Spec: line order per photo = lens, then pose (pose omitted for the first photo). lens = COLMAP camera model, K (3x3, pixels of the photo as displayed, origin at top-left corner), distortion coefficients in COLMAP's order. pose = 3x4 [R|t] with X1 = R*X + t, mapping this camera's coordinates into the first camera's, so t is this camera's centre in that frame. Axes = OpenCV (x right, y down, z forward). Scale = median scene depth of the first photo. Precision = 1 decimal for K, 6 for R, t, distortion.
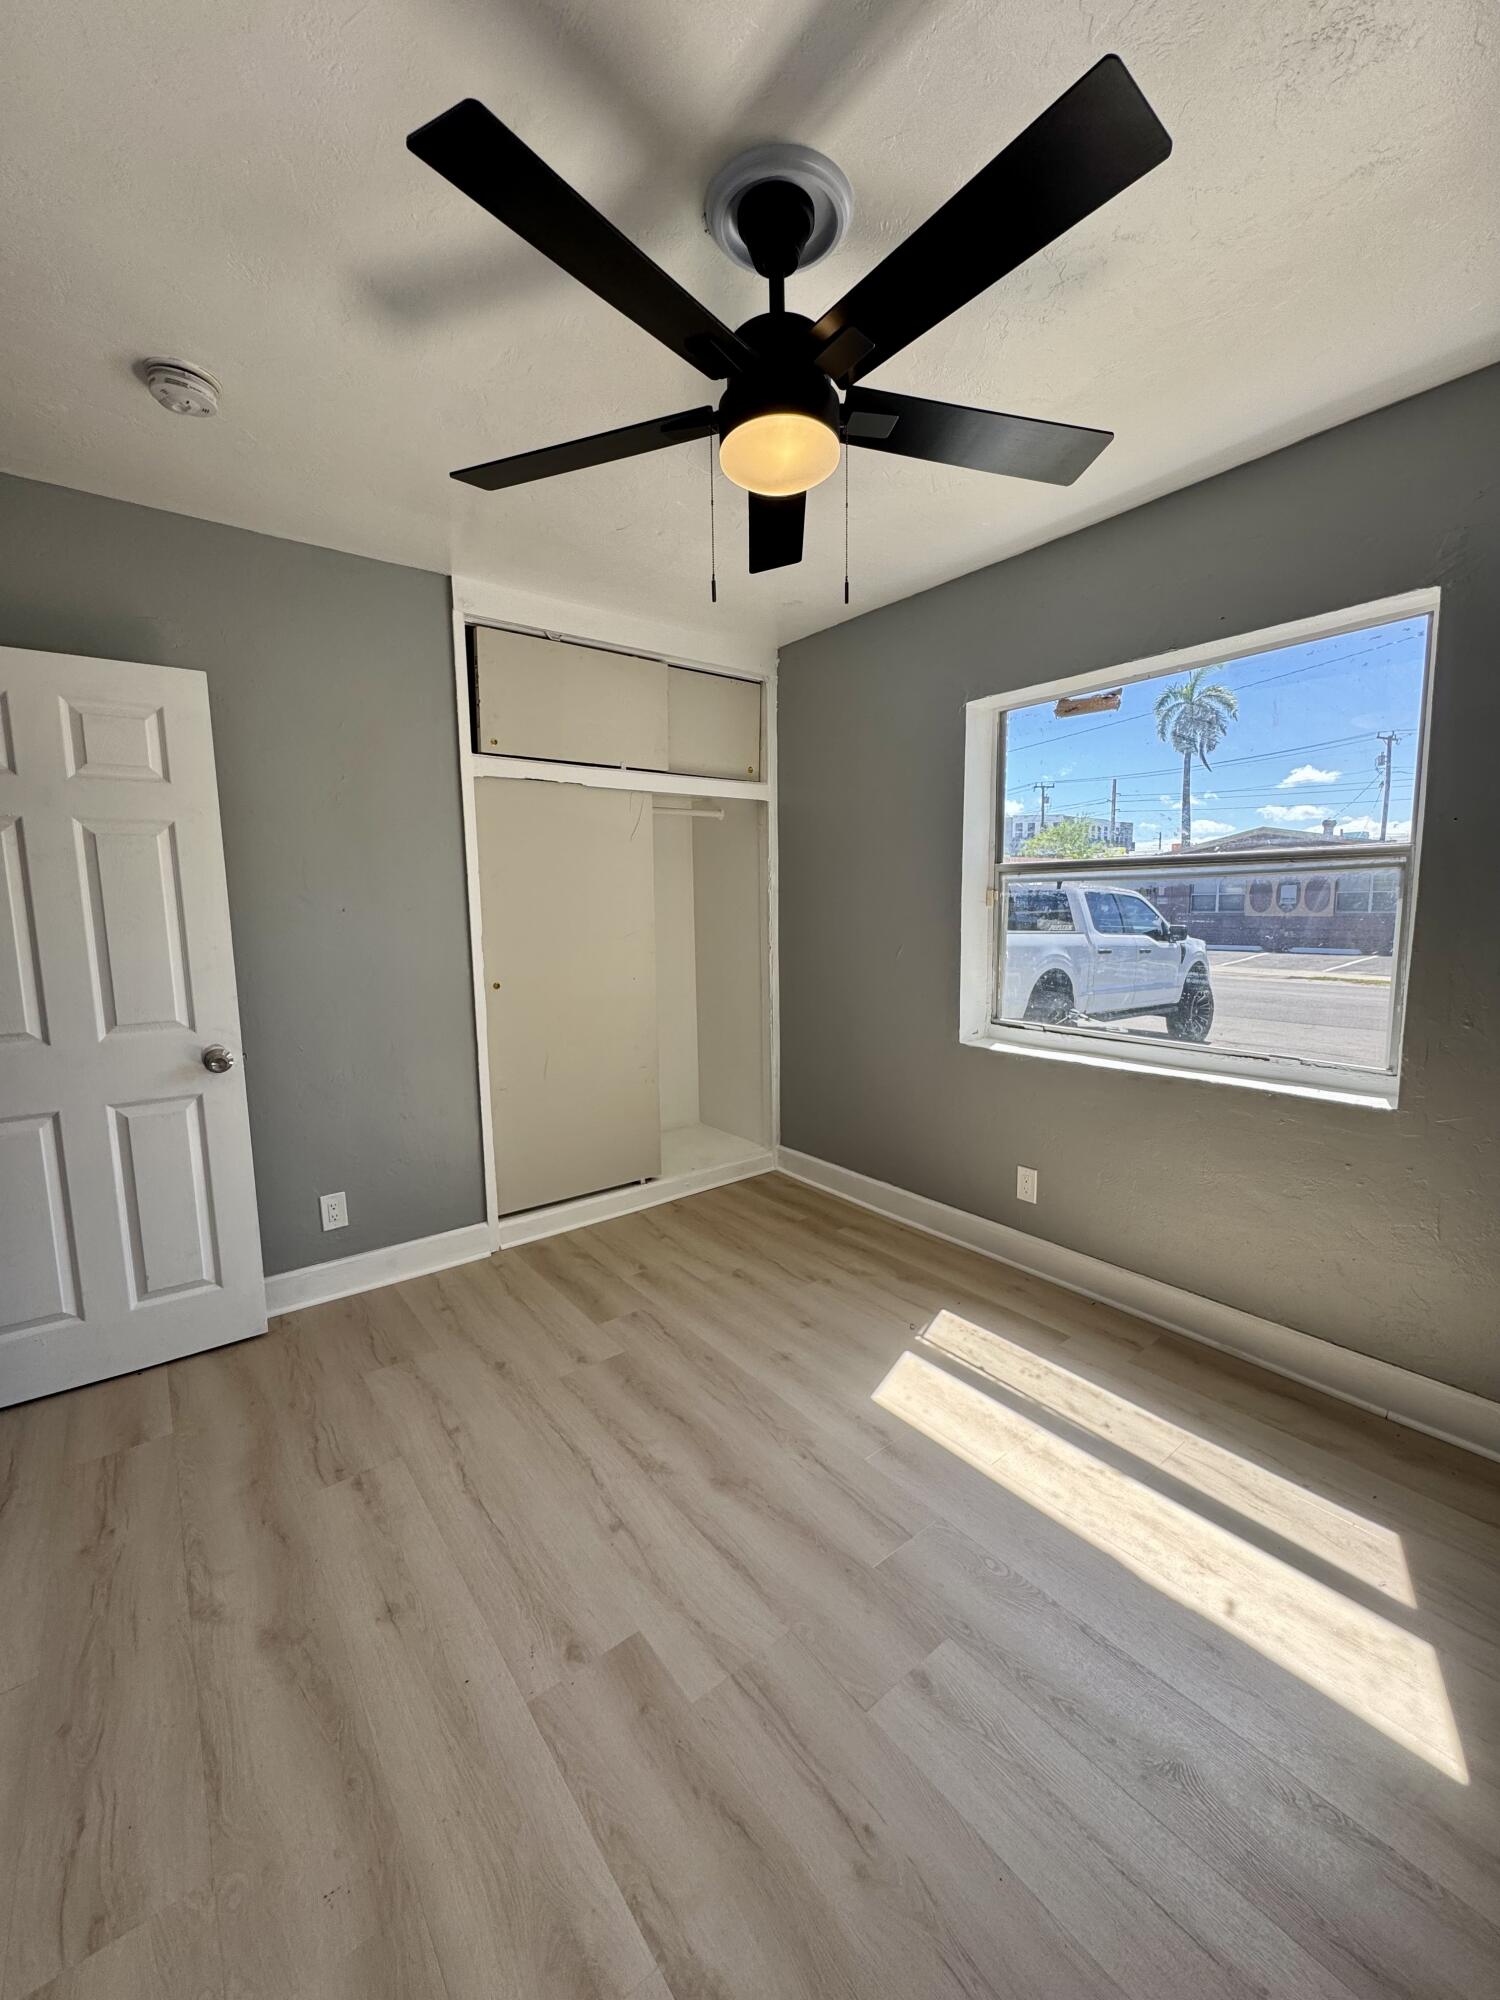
lens RADIAL K [[795.7, 0, 751.5], [0, 795.7, 1001.8], [0, 0, 1]] dist [-0.000367, -0.000574]
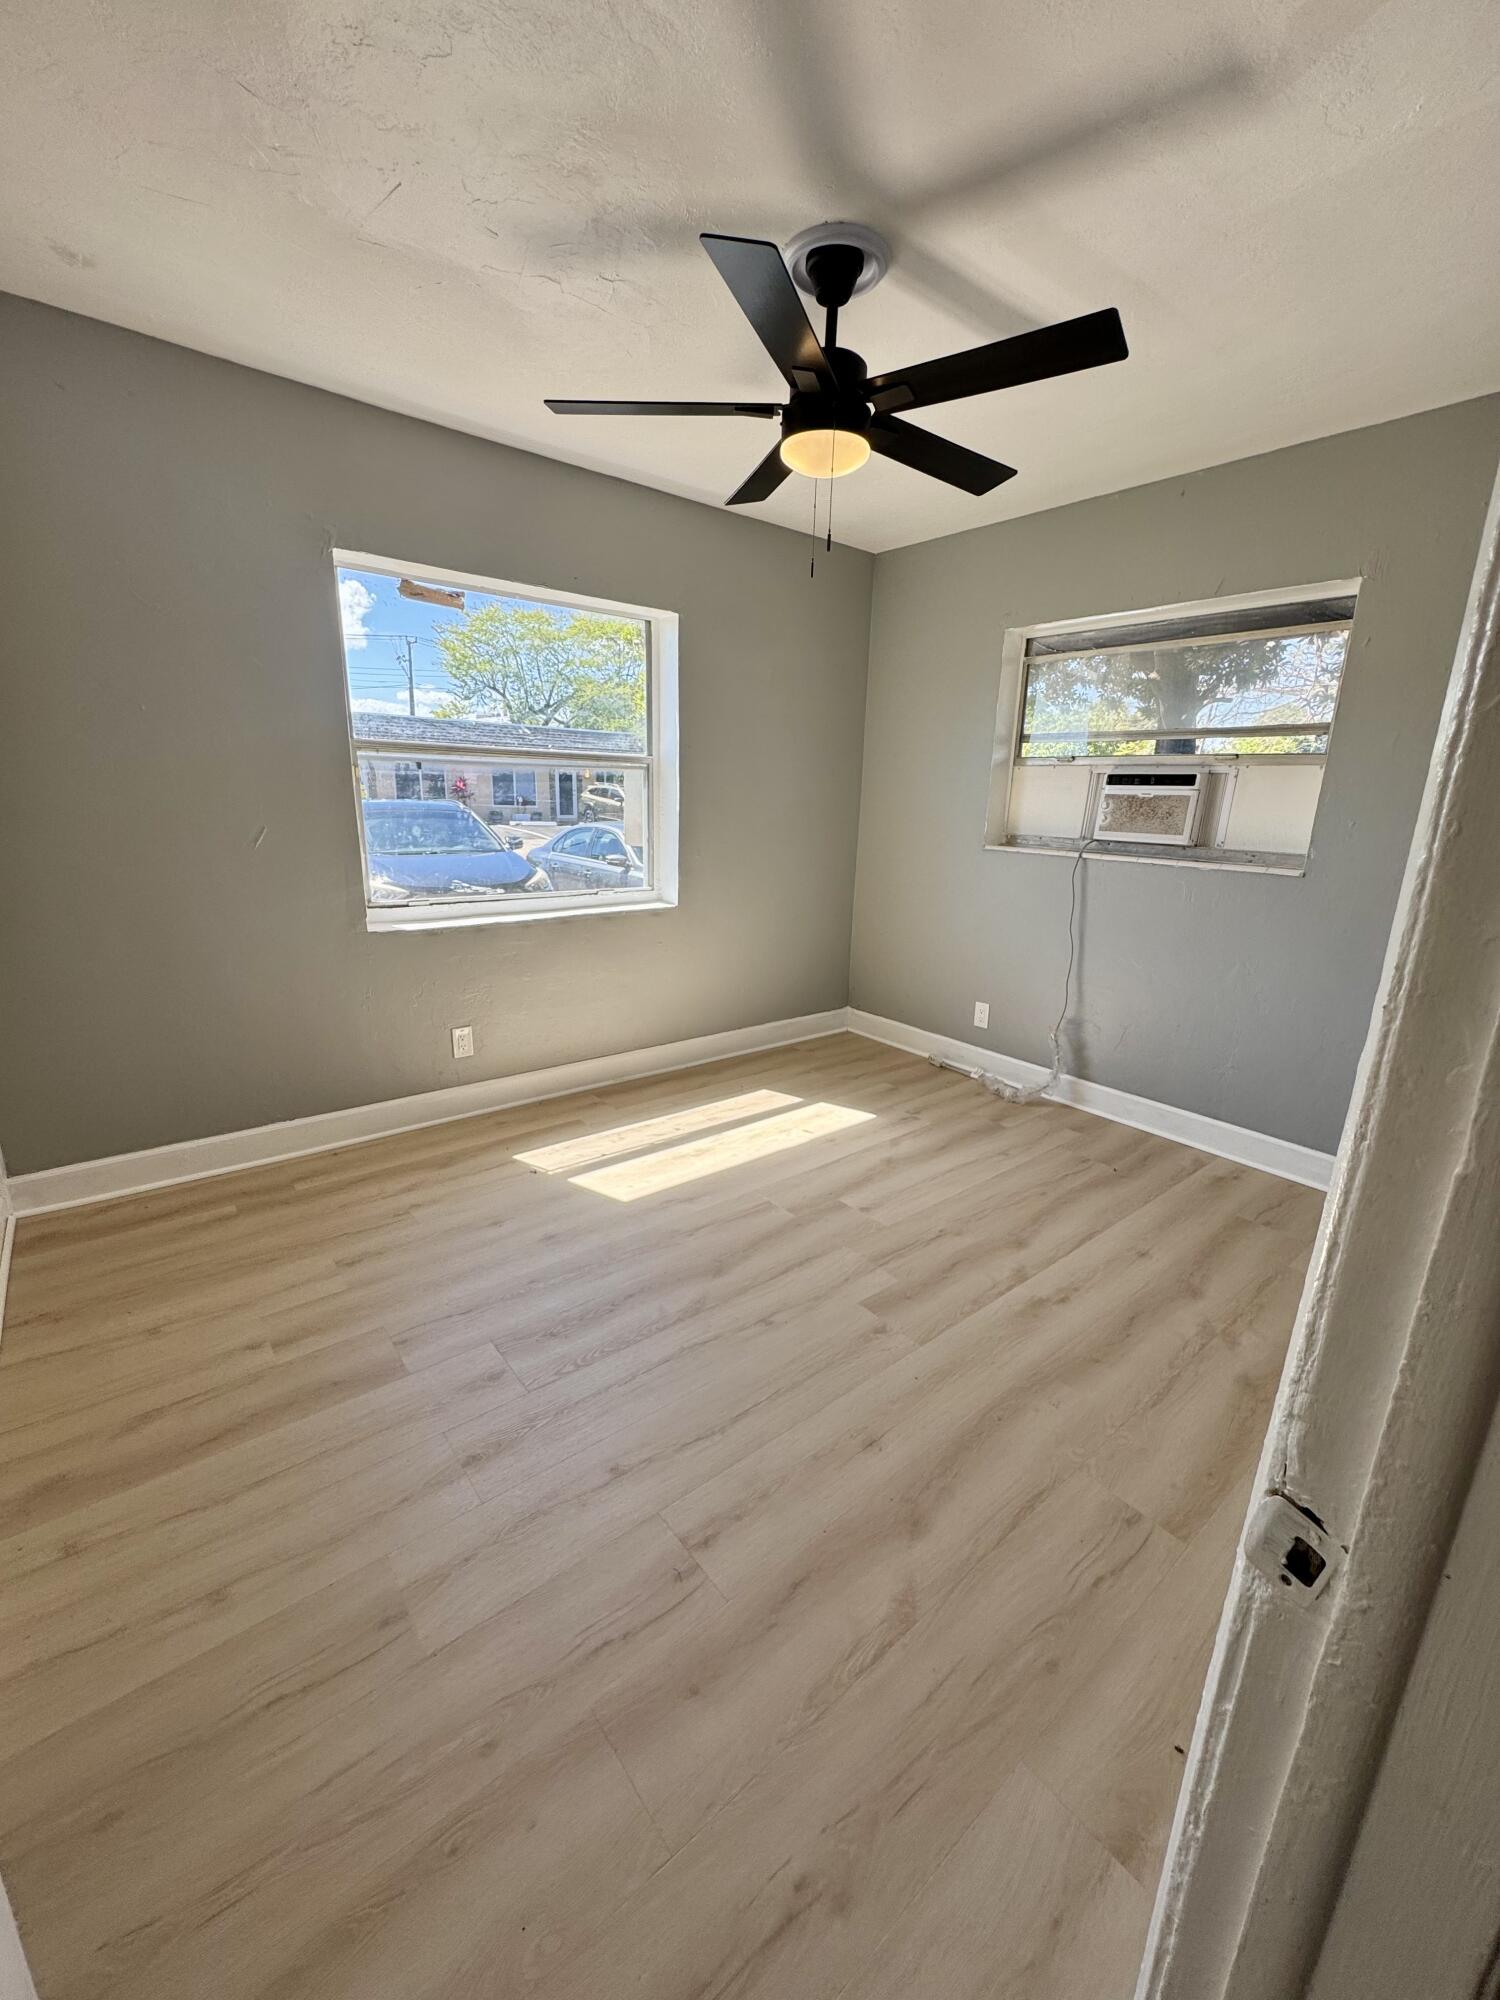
lens RADIAL K [[795.7, 0, 751.5], [0, 795.7, 1001.8], [0, 0, 1]] dist [-0.000367, -0.000574]
pose [[-0.022213, -0.242292, 0.969949, -0.963594], [0.093638, 0.965419, 0.243305, -0.077665], [-0.995358, 0.096229, 0.001242, 0.774863]]
